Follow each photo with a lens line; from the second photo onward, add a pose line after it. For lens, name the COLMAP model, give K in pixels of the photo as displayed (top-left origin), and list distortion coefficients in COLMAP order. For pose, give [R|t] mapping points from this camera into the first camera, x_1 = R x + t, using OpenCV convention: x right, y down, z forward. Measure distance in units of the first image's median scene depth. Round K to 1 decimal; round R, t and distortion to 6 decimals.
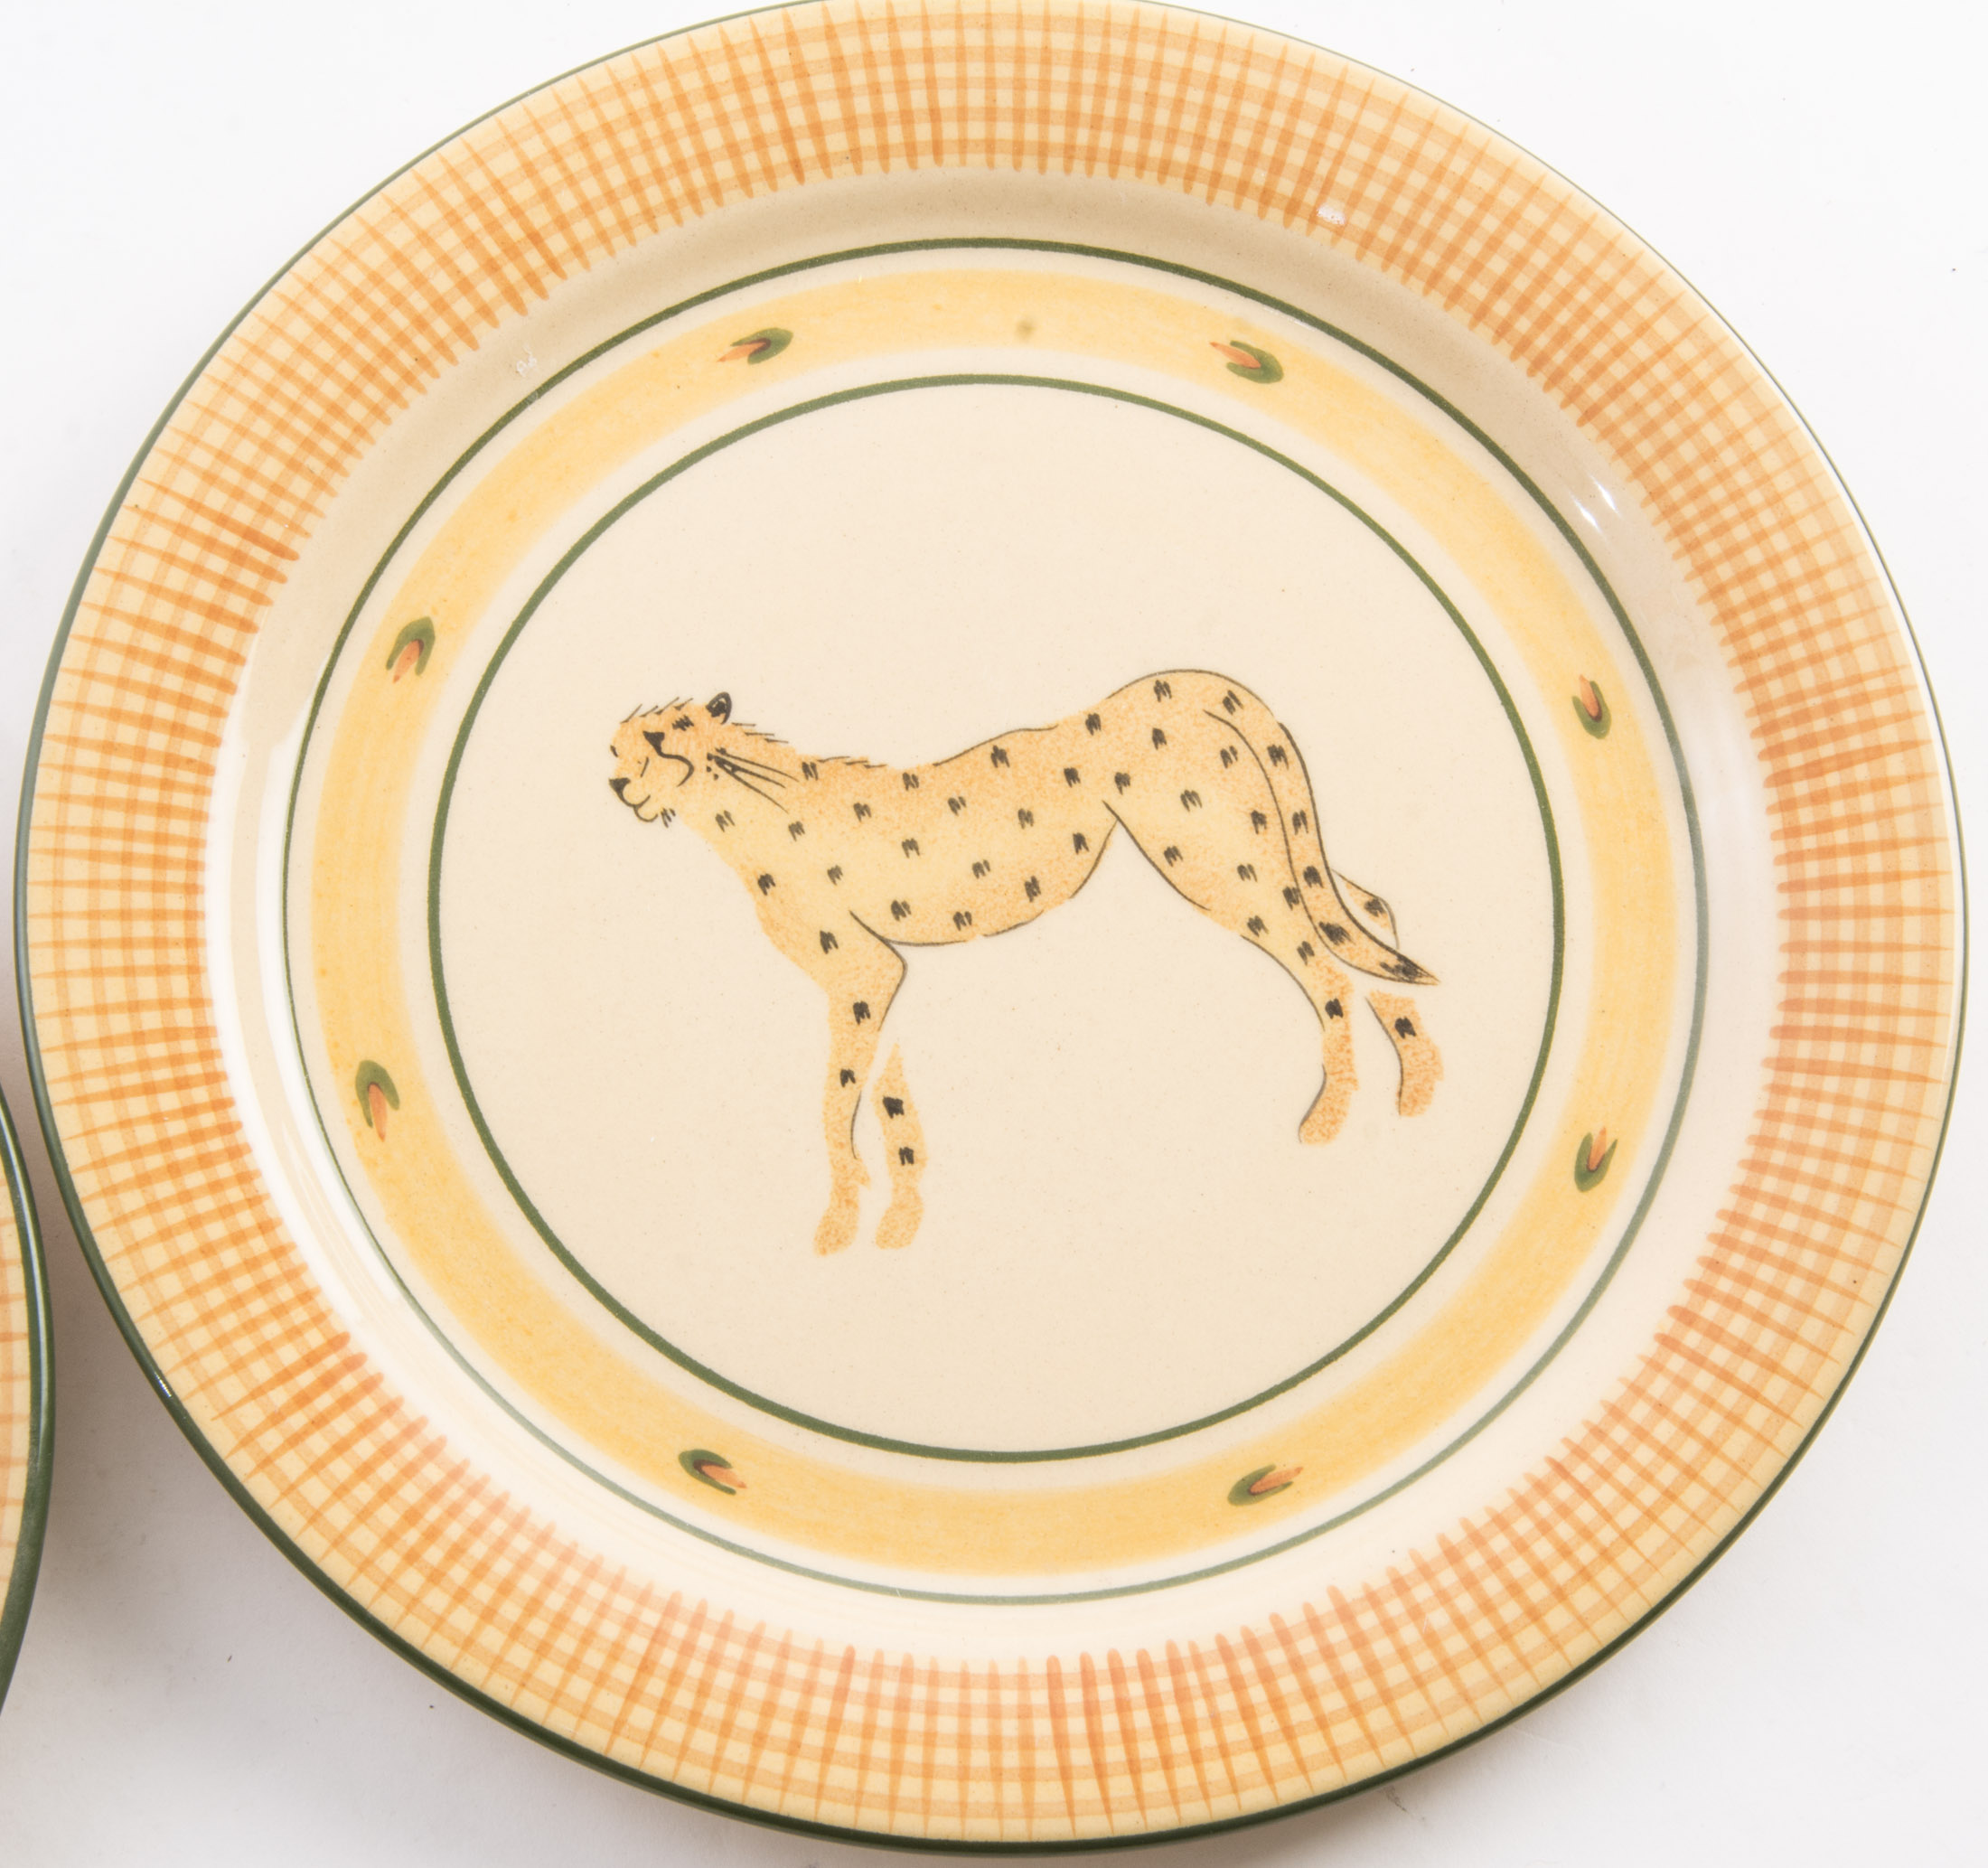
lens RADIAL K [[5360.9, 0, 996.1], [0, 5360.9, 934.1], [0, 0, 1]] dist [-0.238010, 0.000000]
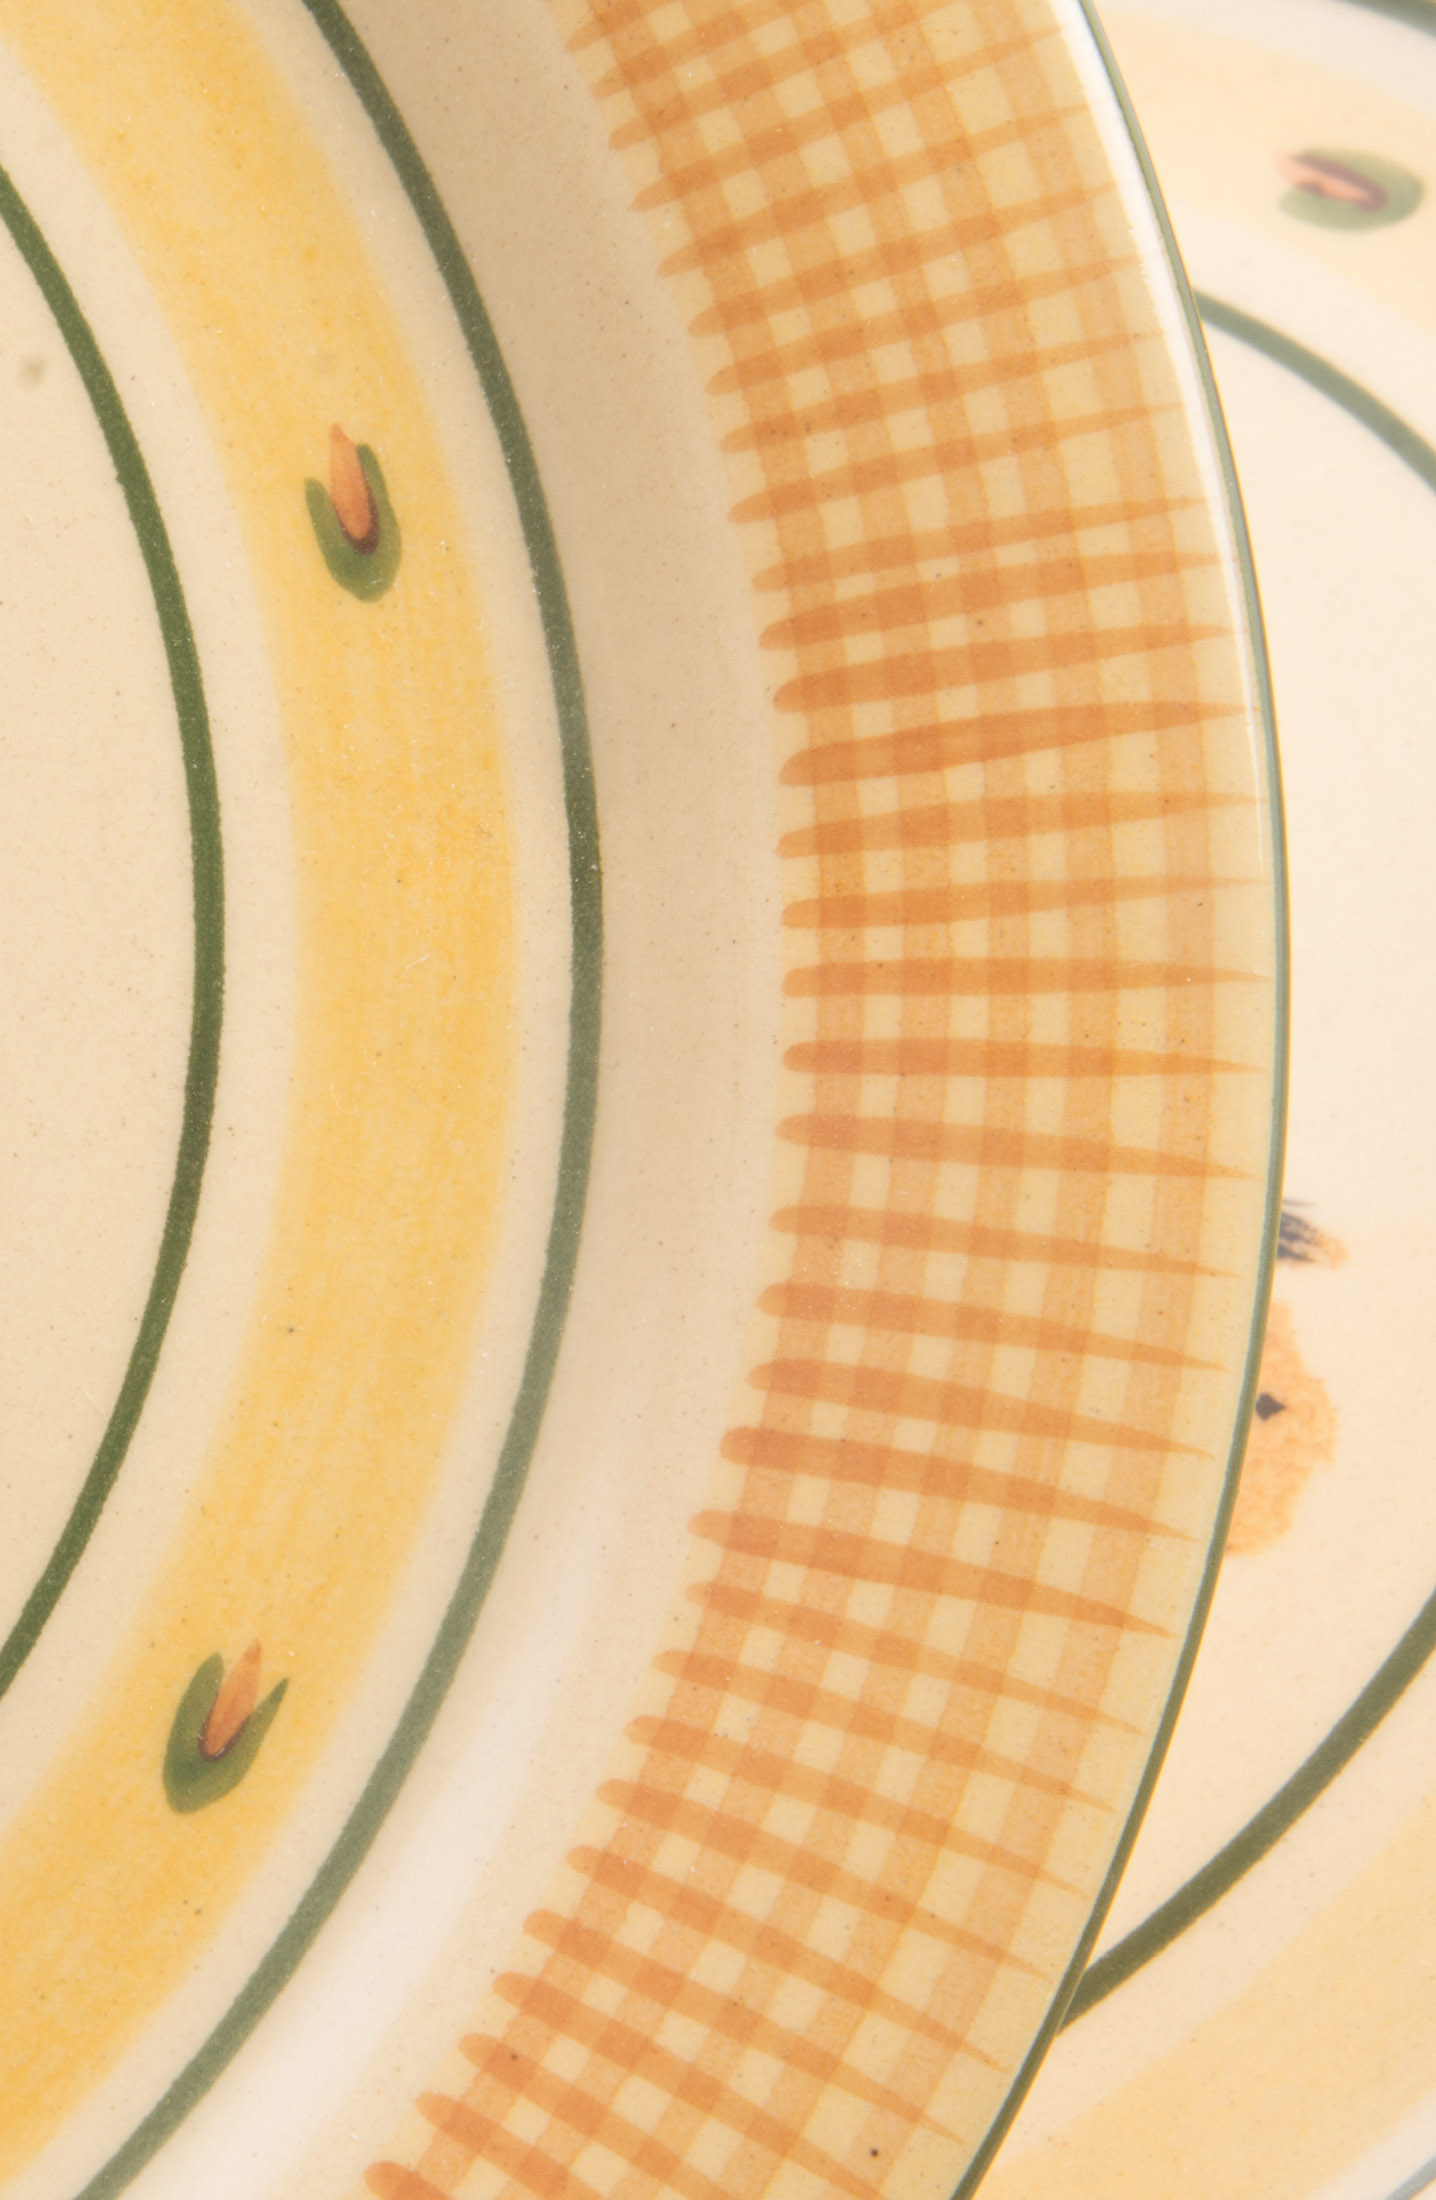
lens RADIAL K [[6103.7, 0, 713.1], [0, 6103.7, 1098.6], [0, 0, 1]] dist [-0.016695, 0.000000]
pose [[0.985309, 0.097286, 0.140361, 0.081392], [-0.110955, 0.989457, 0.093076, -0.045343], [-0.129826, -0.107282, 0.985716, 0.576554]]
